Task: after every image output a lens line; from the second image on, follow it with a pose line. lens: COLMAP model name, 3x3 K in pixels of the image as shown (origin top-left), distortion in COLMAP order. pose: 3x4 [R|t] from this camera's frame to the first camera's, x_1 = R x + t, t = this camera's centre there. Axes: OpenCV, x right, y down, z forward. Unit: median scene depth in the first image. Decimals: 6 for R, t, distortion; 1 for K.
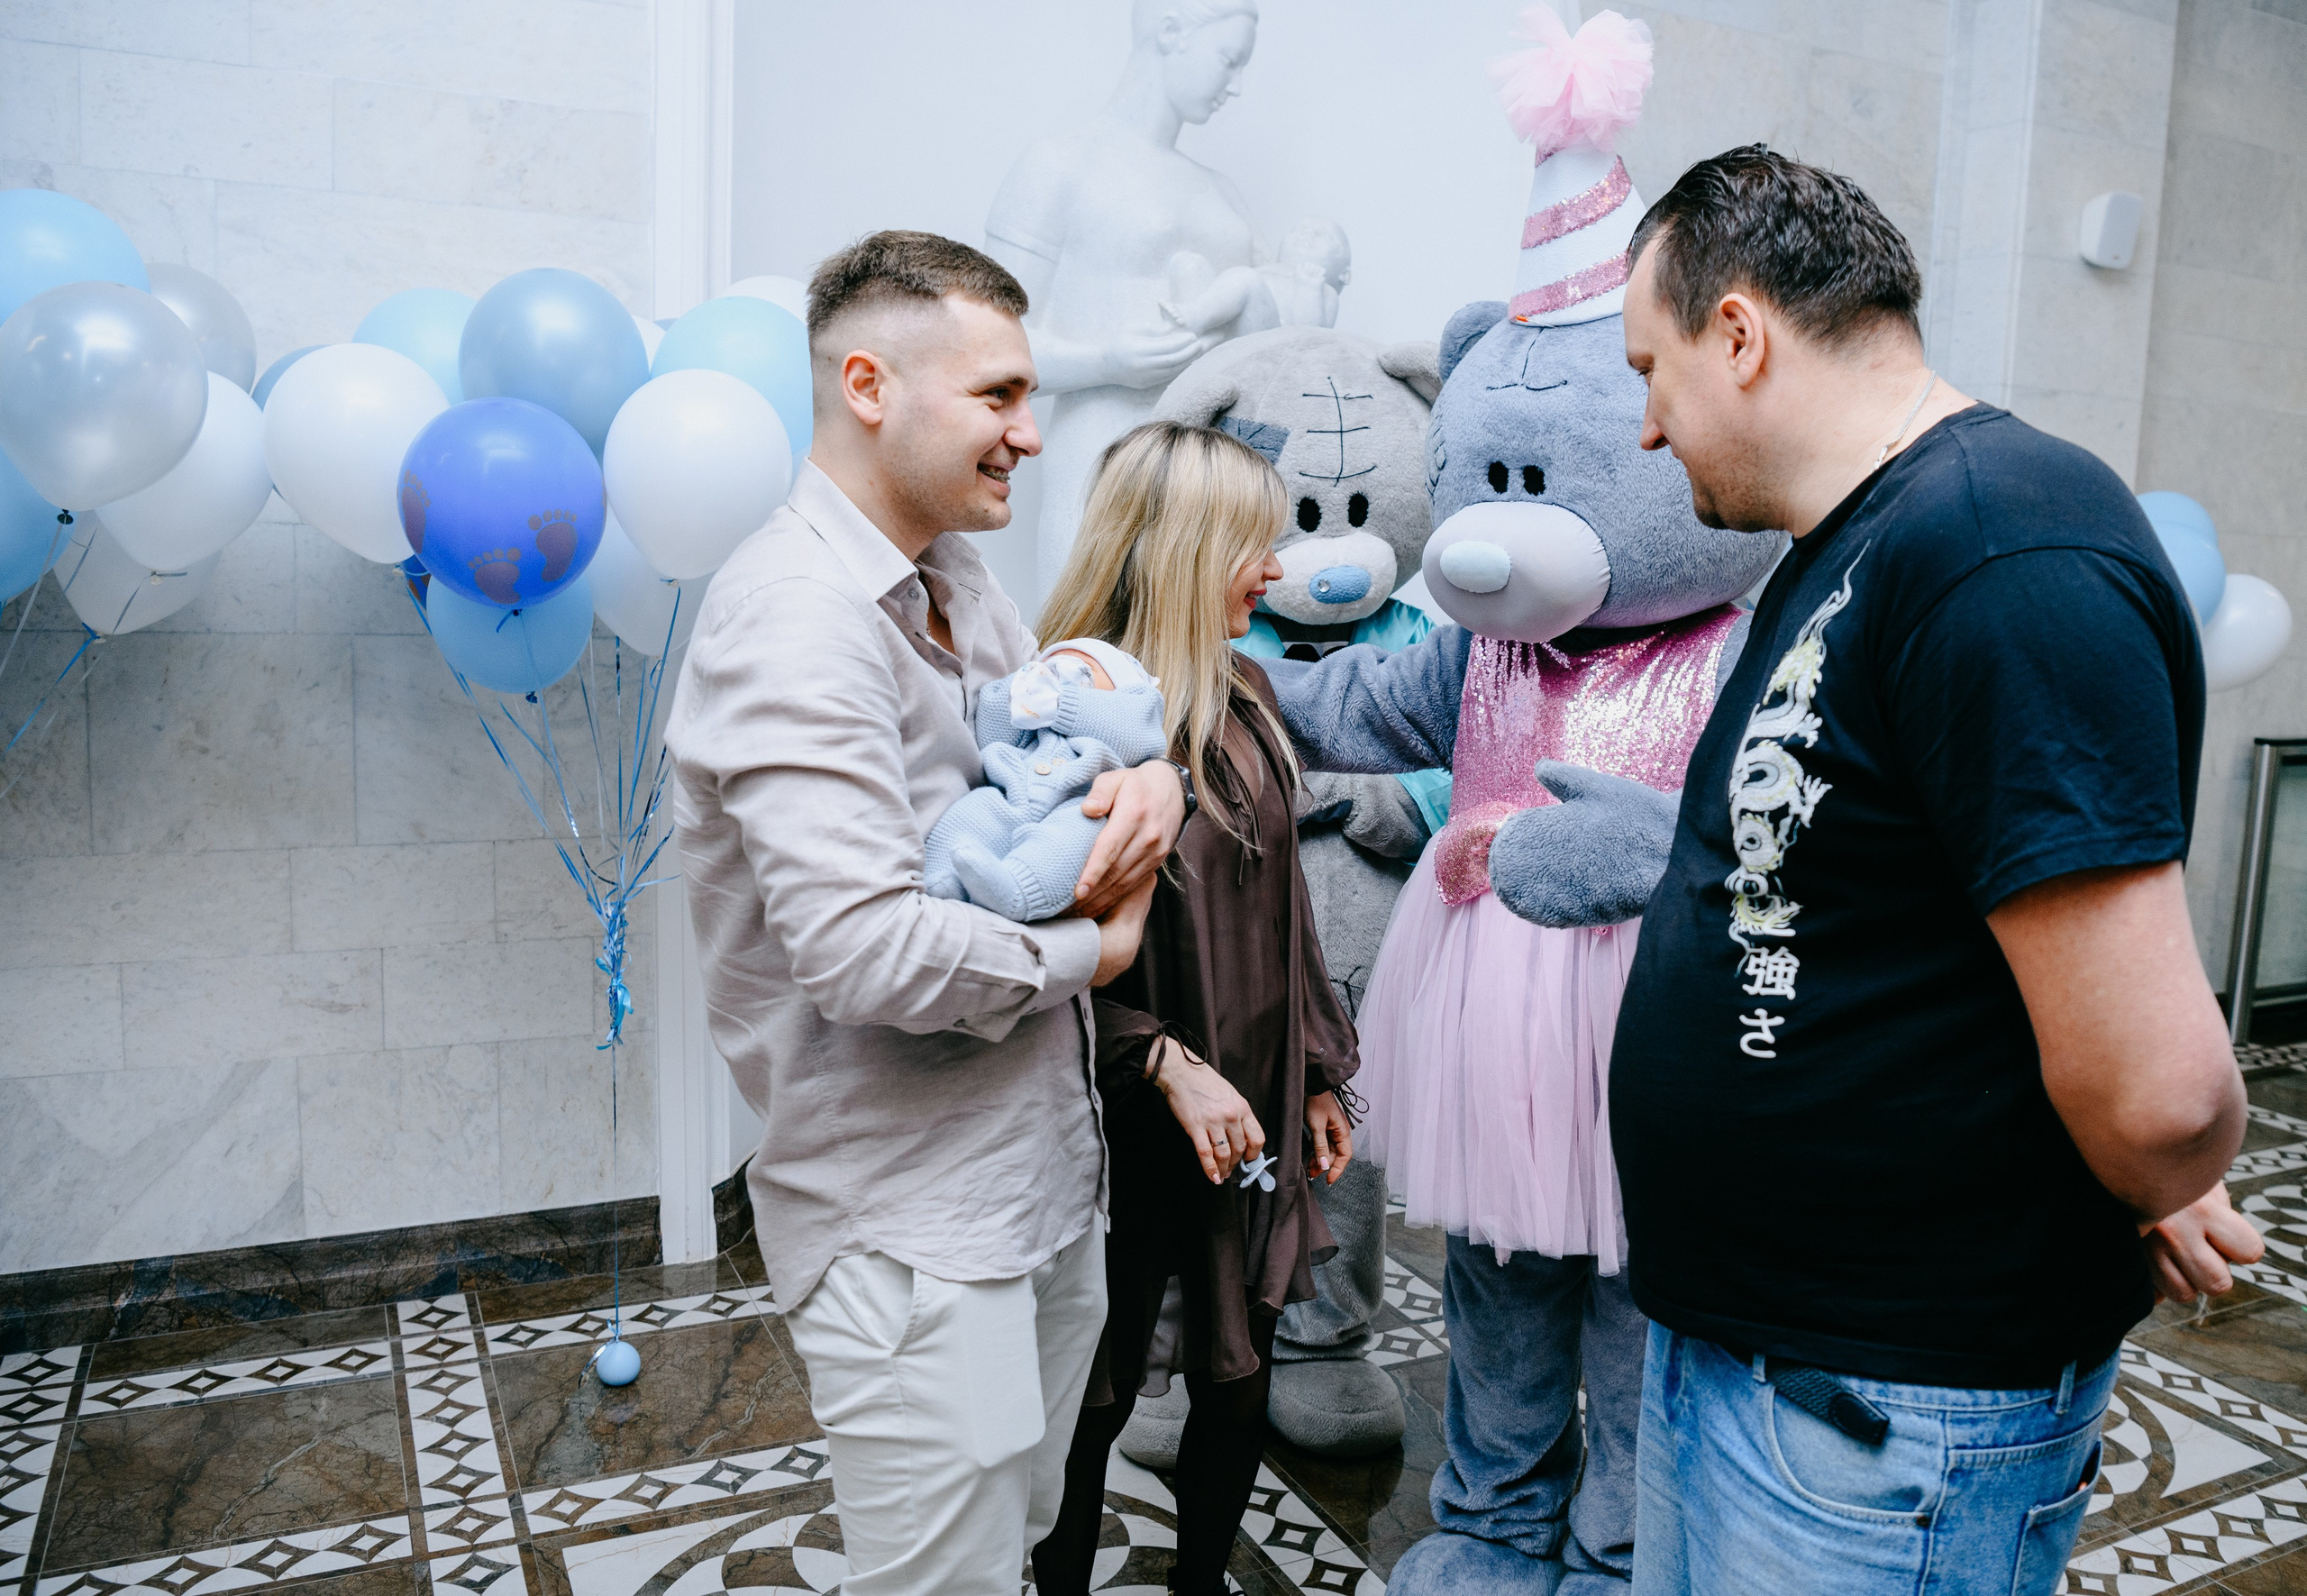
lens RADIAL K [[1804.5, 0, 1228.5], [0, 1804.5, 761.3], [0, 0, 1]] dist [-0.054090, 0.004974]
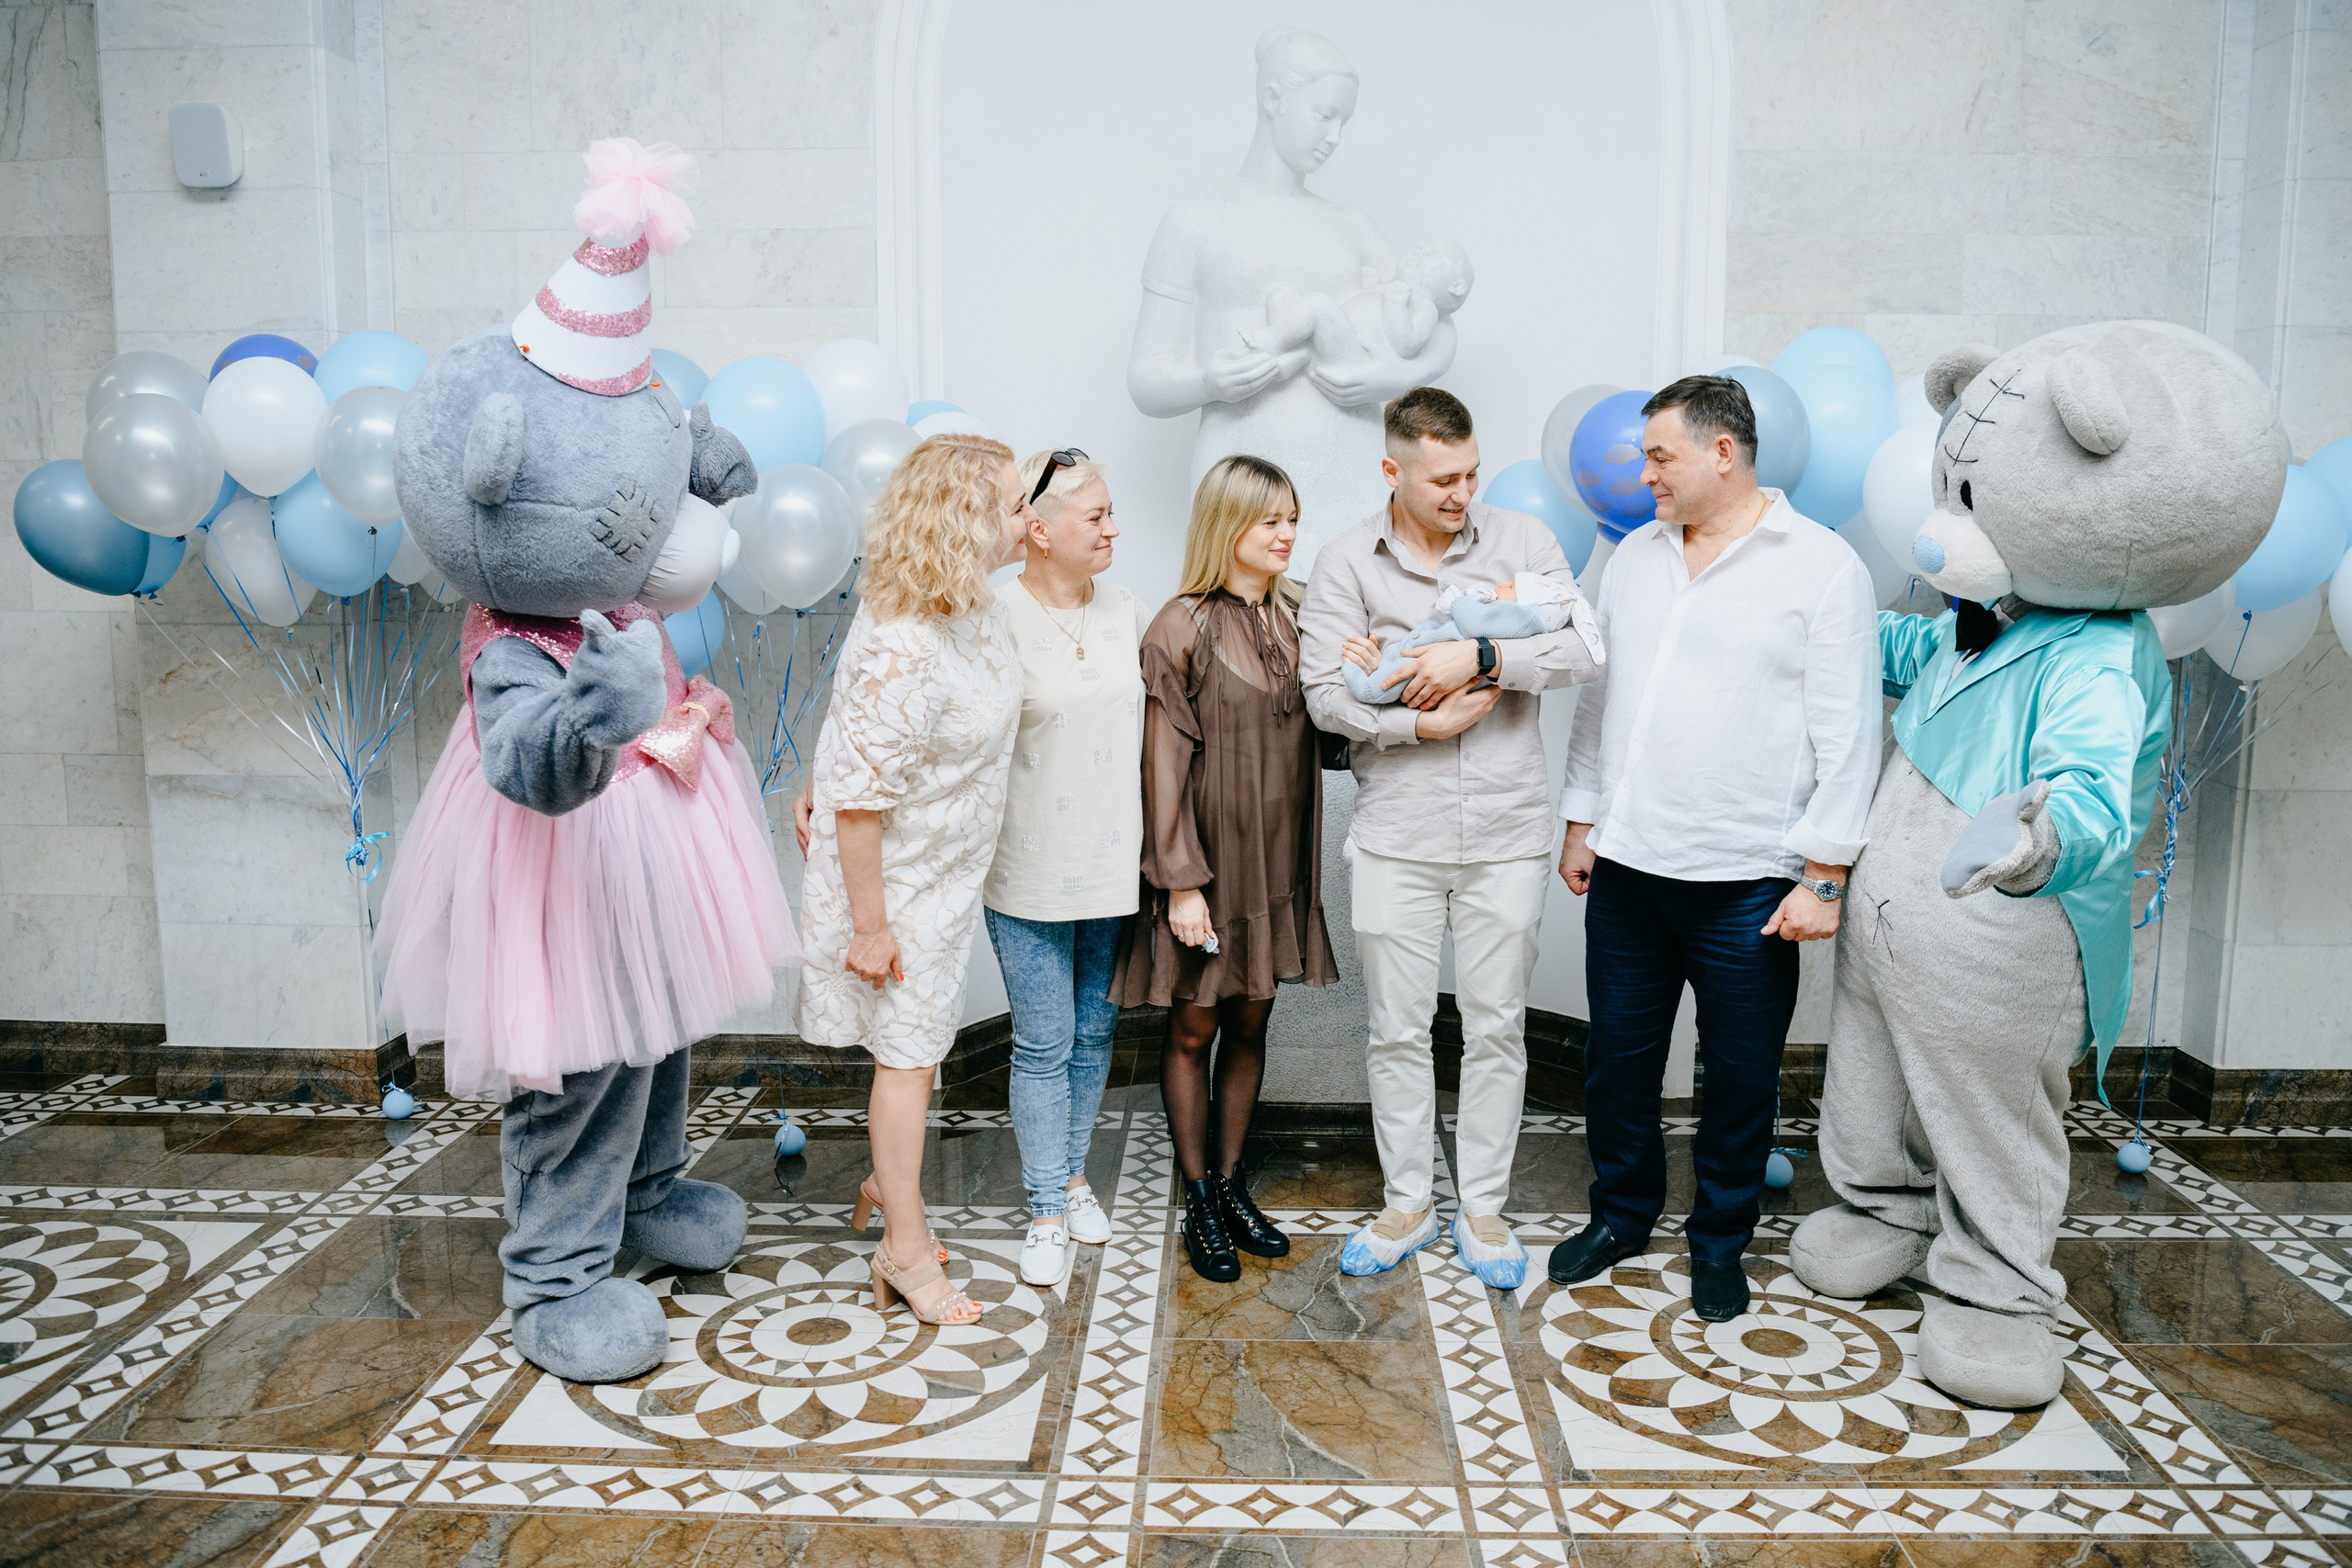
lens RADIAL K [[1785.2, 0, 1188.3], [0, 1785.2, 764.5], [0, 0, 1]] dist [-0.063593, 0.023290]
pose [[0.876348, 0.027602, -0.480887, 0.534007], [-0.027634, 0.999593, 0.007014, 0.028855], [0.480885, 0.007142, 0.876754, -0.059287]]
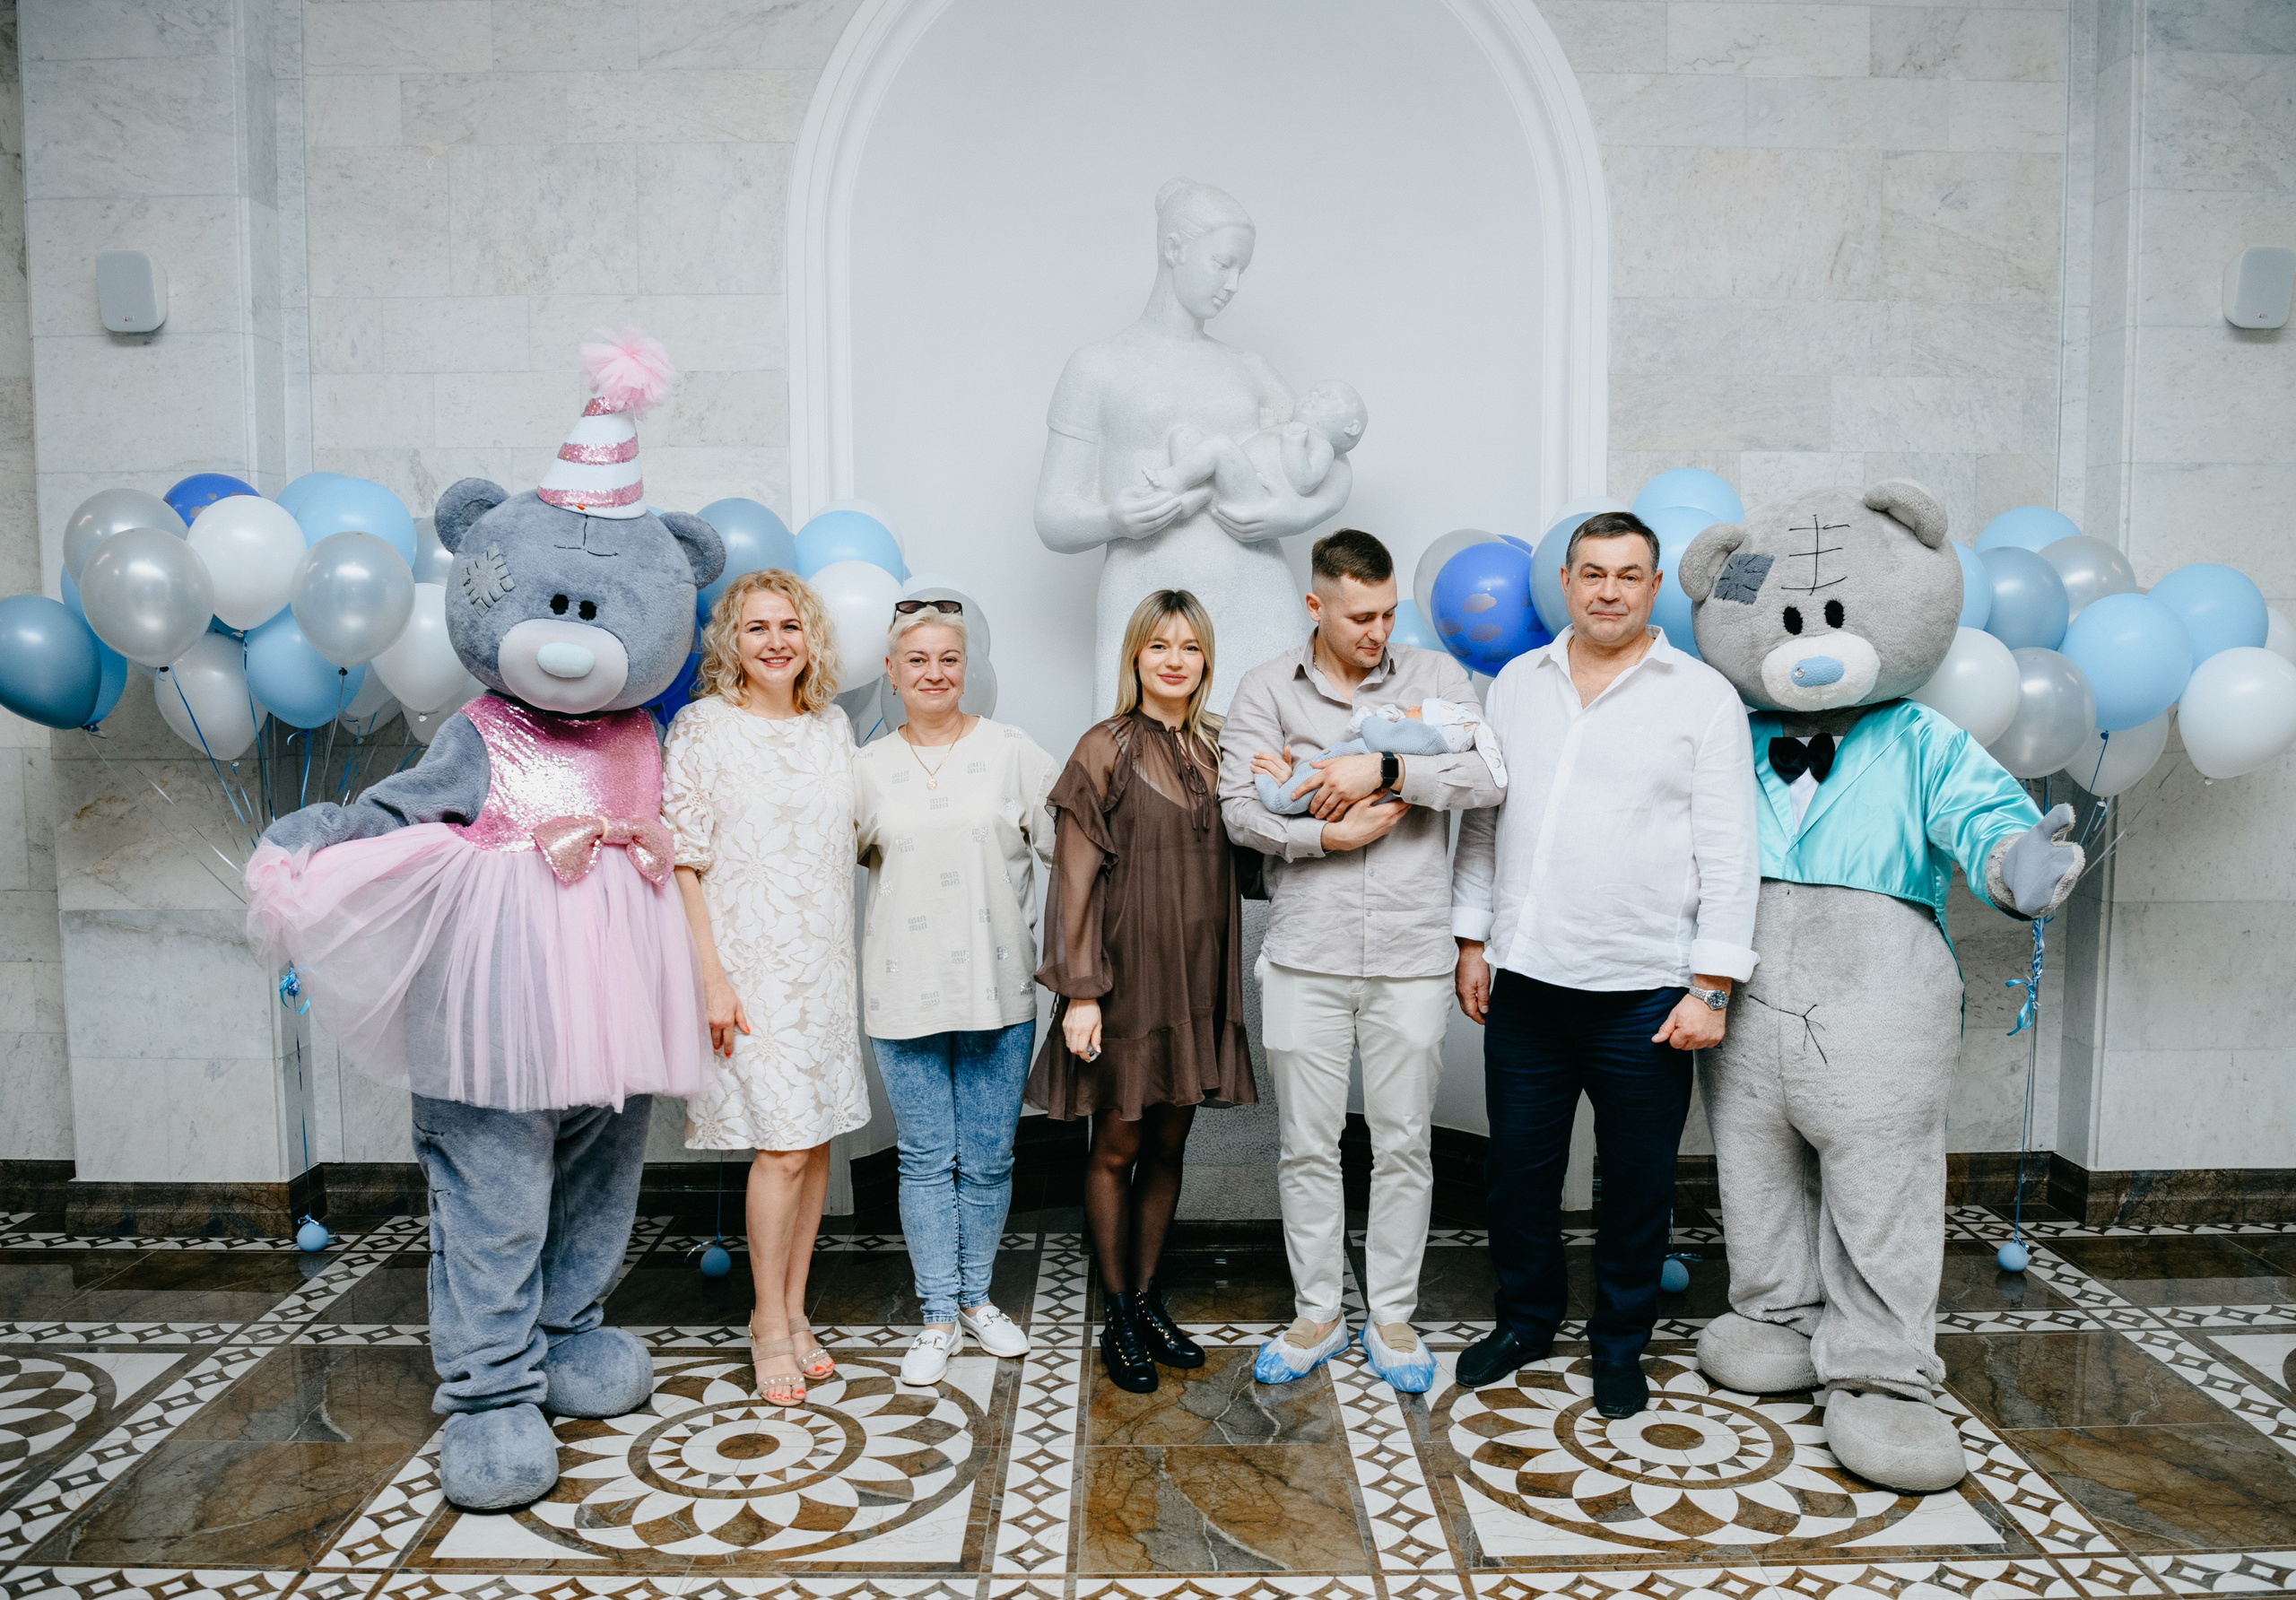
lens RADIAL K [[1830.8, 0, 1148.7], [0, 1830.8, 818.3], [0, 0, 1]] dist [-0.071177, 0.017607]
pose [[0.894992, -0.000853, -0.446082, 0.552260], [-0.017105, 0.999197, -0.036229, 0.033301], [0.445755, 0.040055, 0.894258, -0.125687]]
